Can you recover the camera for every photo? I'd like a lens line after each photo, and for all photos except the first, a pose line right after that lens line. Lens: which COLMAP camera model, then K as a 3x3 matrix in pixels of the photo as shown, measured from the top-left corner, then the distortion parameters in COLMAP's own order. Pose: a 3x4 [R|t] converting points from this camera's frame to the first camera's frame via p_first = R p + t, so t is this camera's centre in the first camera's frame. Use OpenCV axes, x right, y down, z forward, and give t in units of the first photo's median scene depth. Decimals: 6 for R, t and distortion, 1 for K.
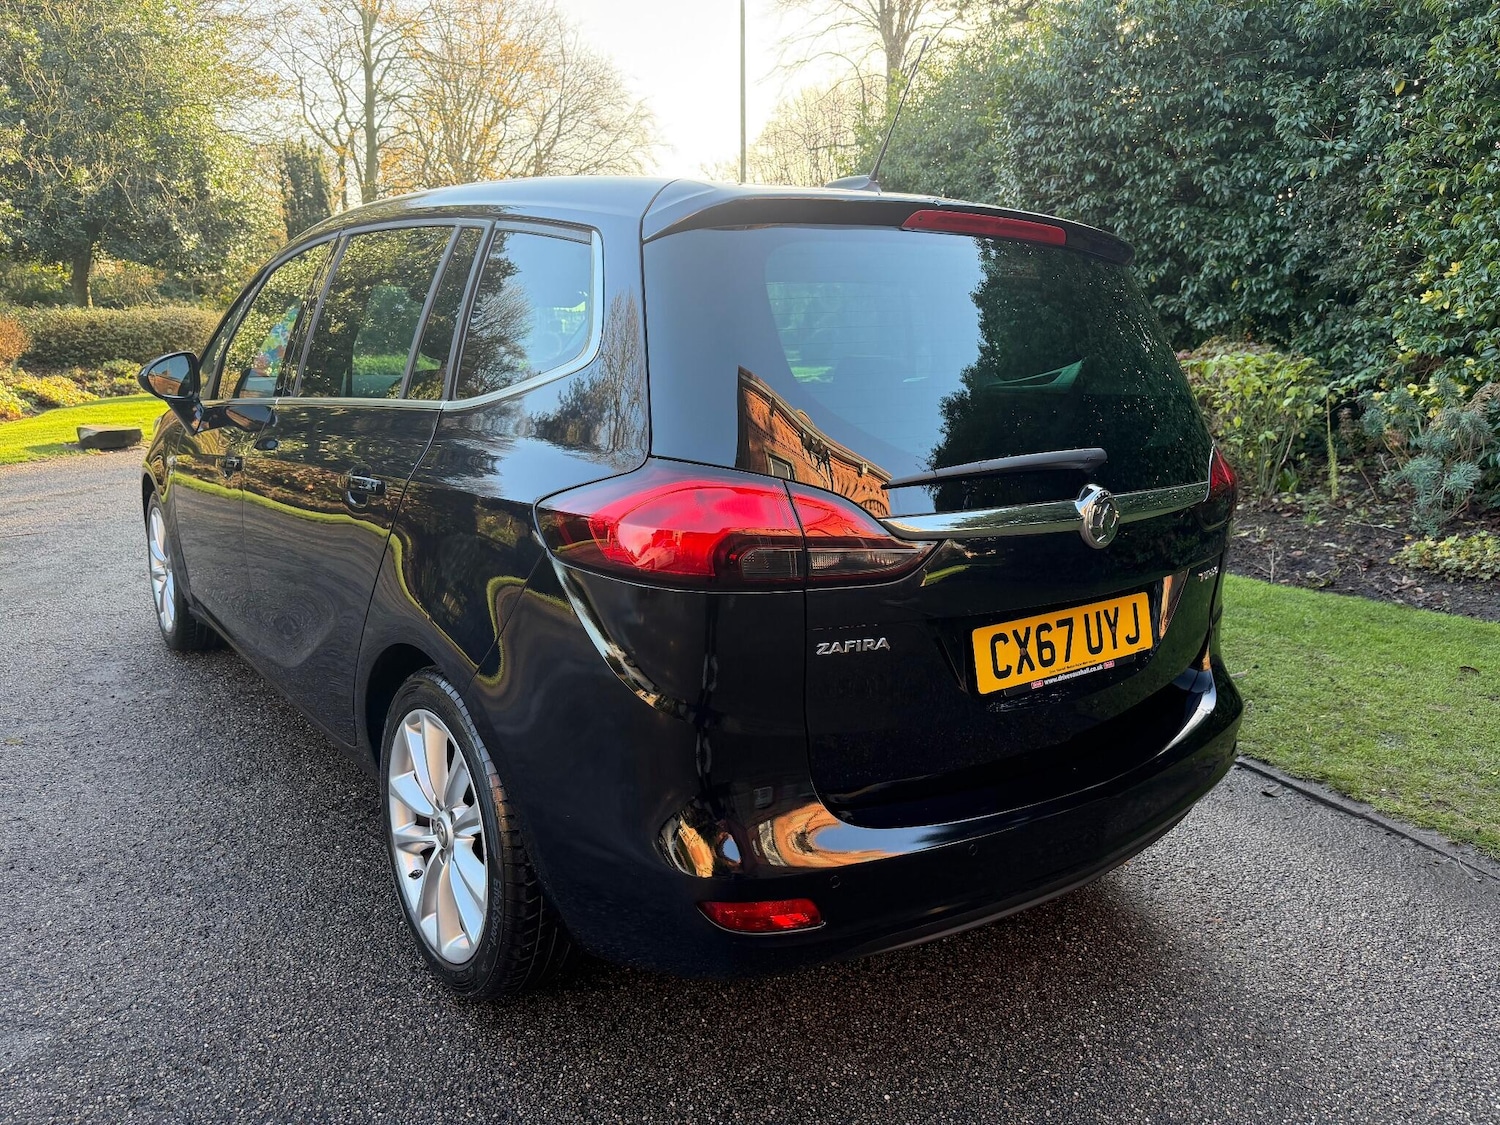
lens RADIAL K [[1087.2, 0, 757.6], [0, 1087.2, 554.8], [0, 0, 1]] dist [0.023006, -0.012434]
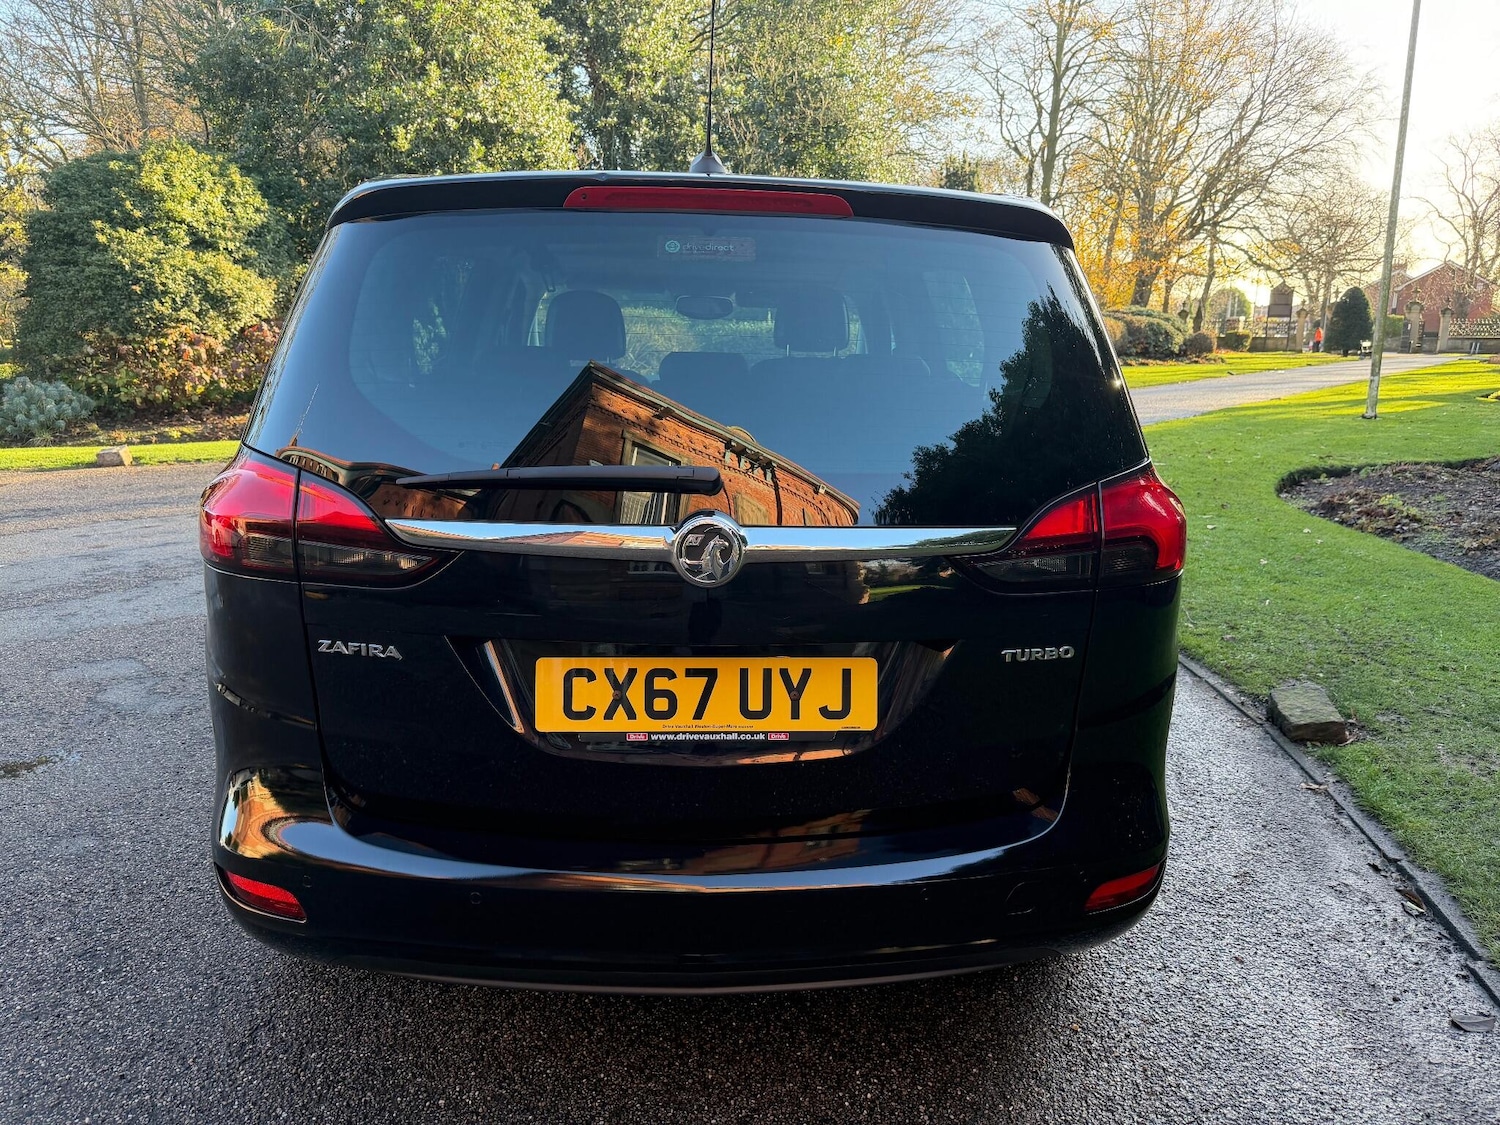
lens RADIAL K [[1087.2, 0, 755.9], [0, 1087.2, 560.6], [0, 0, 1]] dist [0.023006, -0.012434]
pose [[0.820832, 0.117300, -0.558996, 0.158023], [-0.116981, 0.992464, 0.036483, -0.011841], [0.559063, 0.035445, 0.828367, 0.068773]]
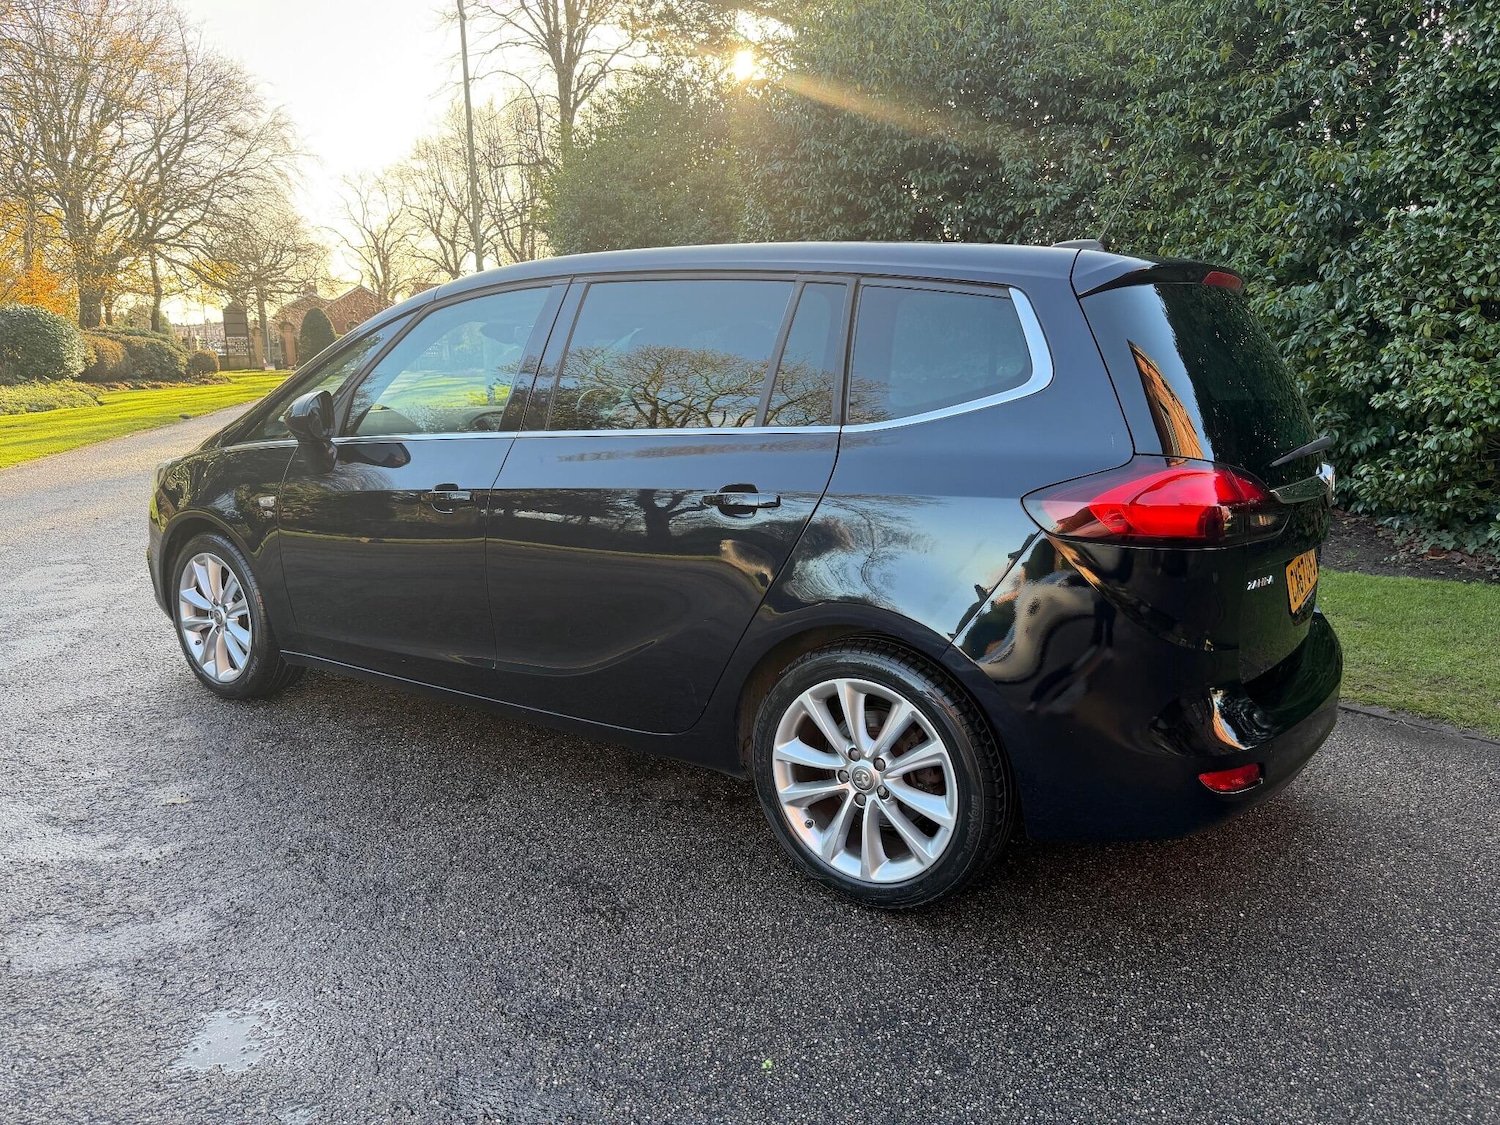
lens RADIAL K [[1087.2, 0, 747.4], [0, 1087.2, 555.6], [0, 0, 1]] dist [0.023006, -0.012434]
pose [[0.954897, -0.074514, 0.287434, -0.124084], [0.078398, 0.996920, -0.002009, 0.000604], [-0.286399, 0.024453, 0.957798, -0.024758]]
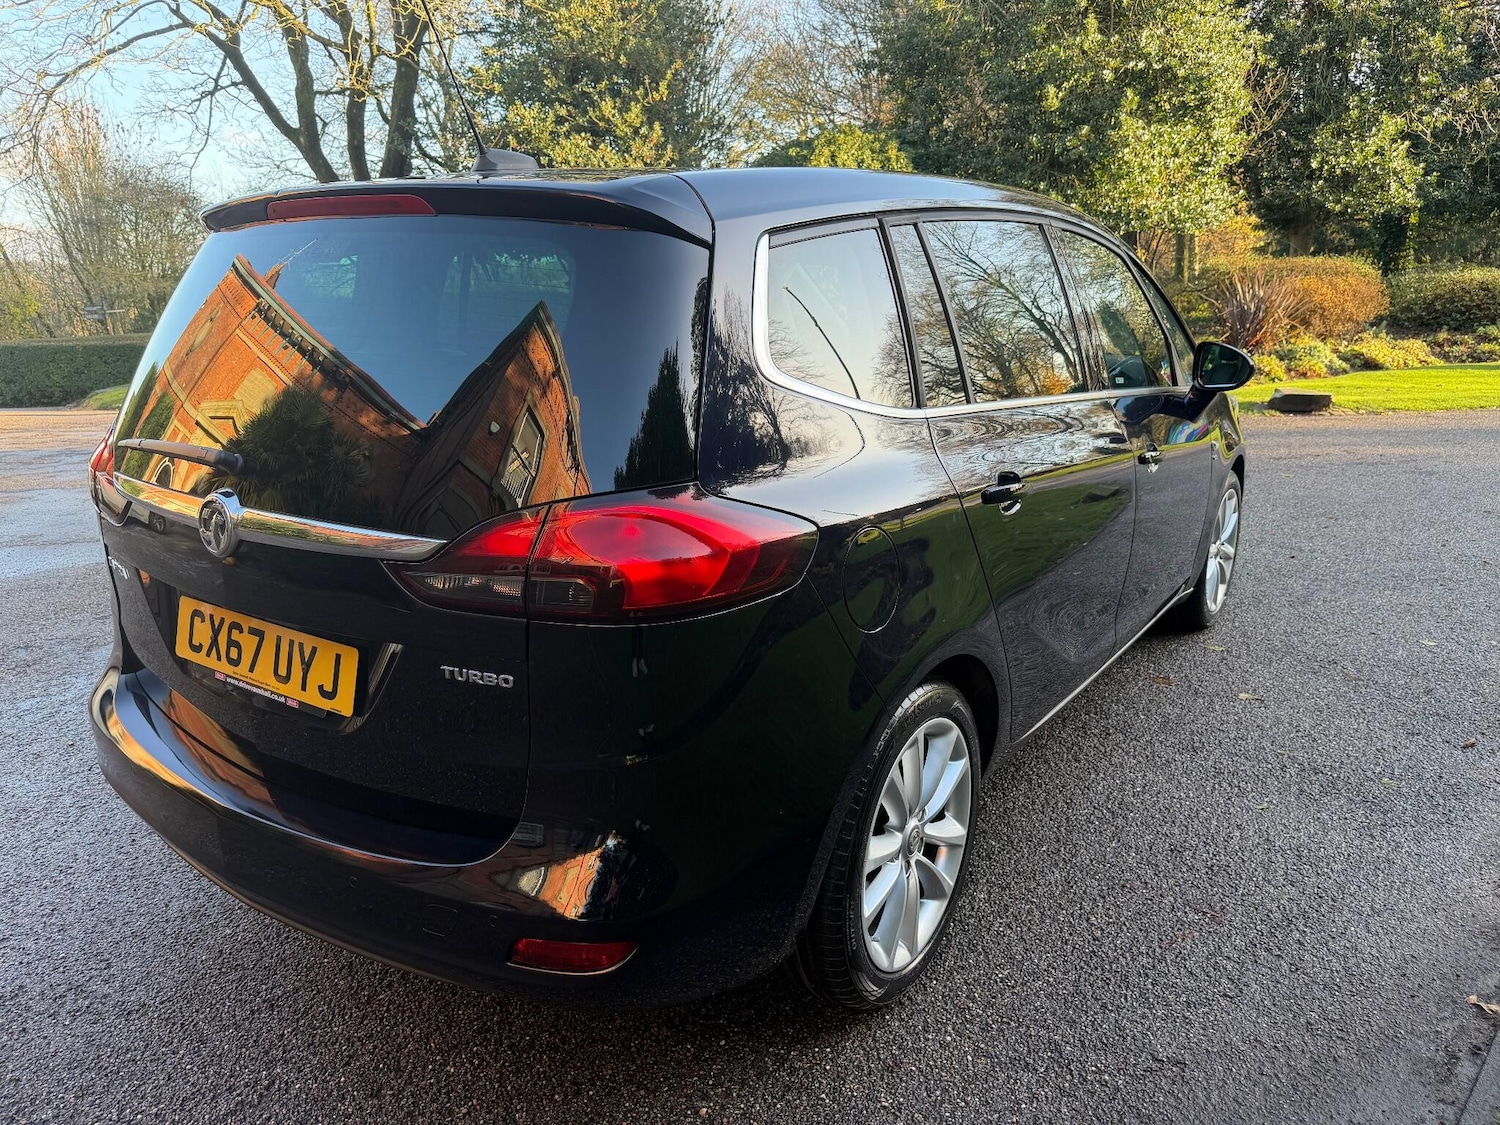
lens RADIAL K [[1087.2, 0, 762.9], [0, 1087.2, 567.7], [0, 0, 1]] dist [0.023006, -0.012434]
pose [[0.314045, 0.231406, -0.920775, 0.261222], [-0.188808, 0.965692, 0.178298, -0.049598], [0.930445, 0.117856, 0.346962, 0.220500]]
